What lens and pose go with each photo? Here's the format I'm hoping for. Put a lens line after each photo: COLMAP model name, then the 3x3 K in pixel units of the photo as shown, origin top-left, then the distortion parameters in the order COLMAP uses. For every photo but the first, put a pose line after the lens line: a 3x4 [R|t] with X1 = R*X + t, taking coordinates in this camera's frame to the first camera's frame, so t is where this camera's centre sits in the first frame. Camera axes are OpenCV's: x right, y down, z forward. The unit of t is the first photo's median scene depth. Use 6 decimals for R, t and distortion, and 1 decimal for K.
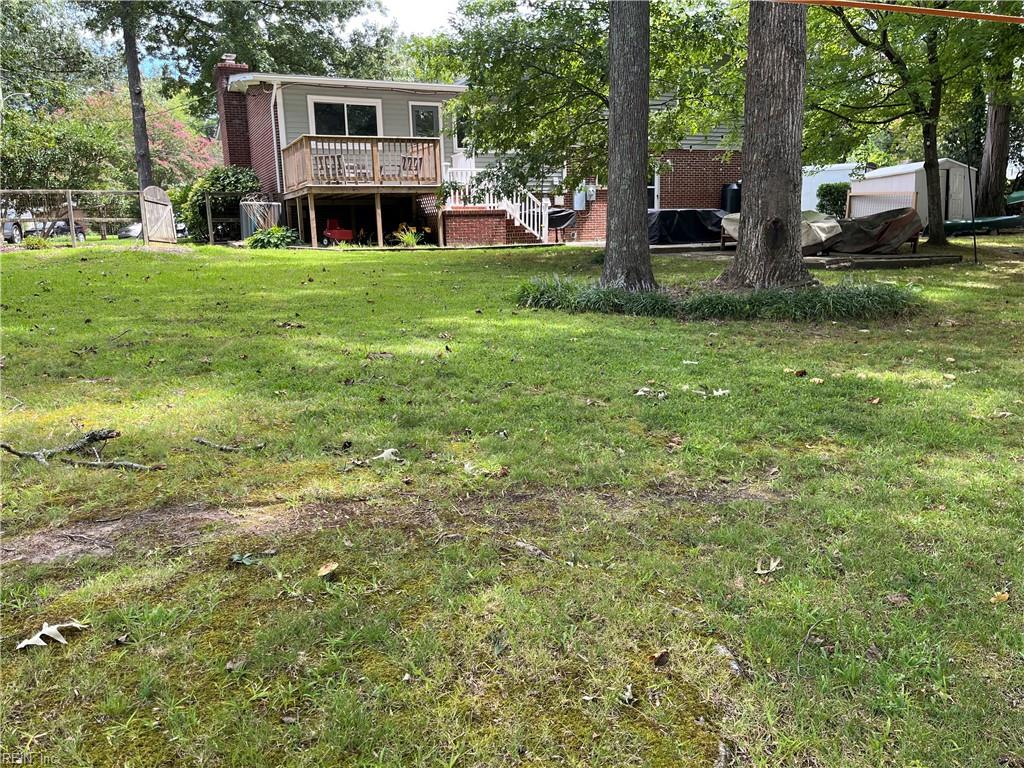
lens RADIAL K [[763.9, 0, 512.0], [0, 763.9, 384.0], [0, 0, 1]] dist [-0.003187, -0.001458]
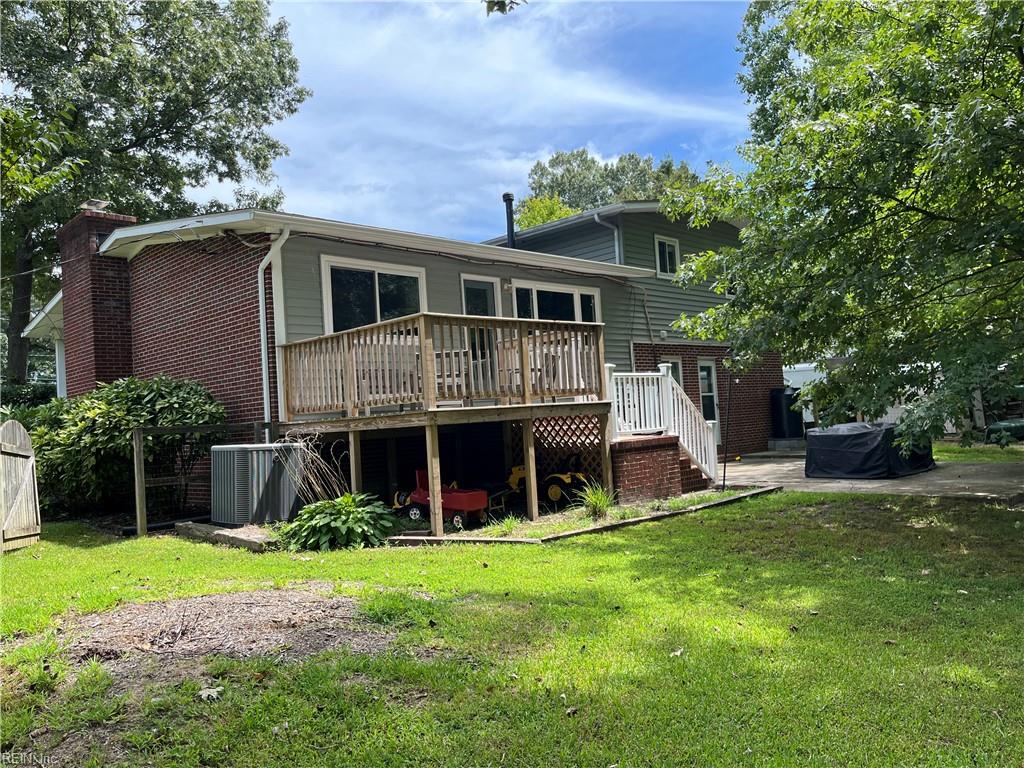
lens RADIAL K [[763.9, 0, 512.0], [0, 763.9, 384.0], [0, 0, 1]] dist [-0.003187, -0.001458]
pose [[0.940531, -0.025109, 0.338780, -0.339479], [0.113848, 0.962891, -0.244702, -0.133188], [-0.320064, 0.268719, 0.908487, 0.475227]]
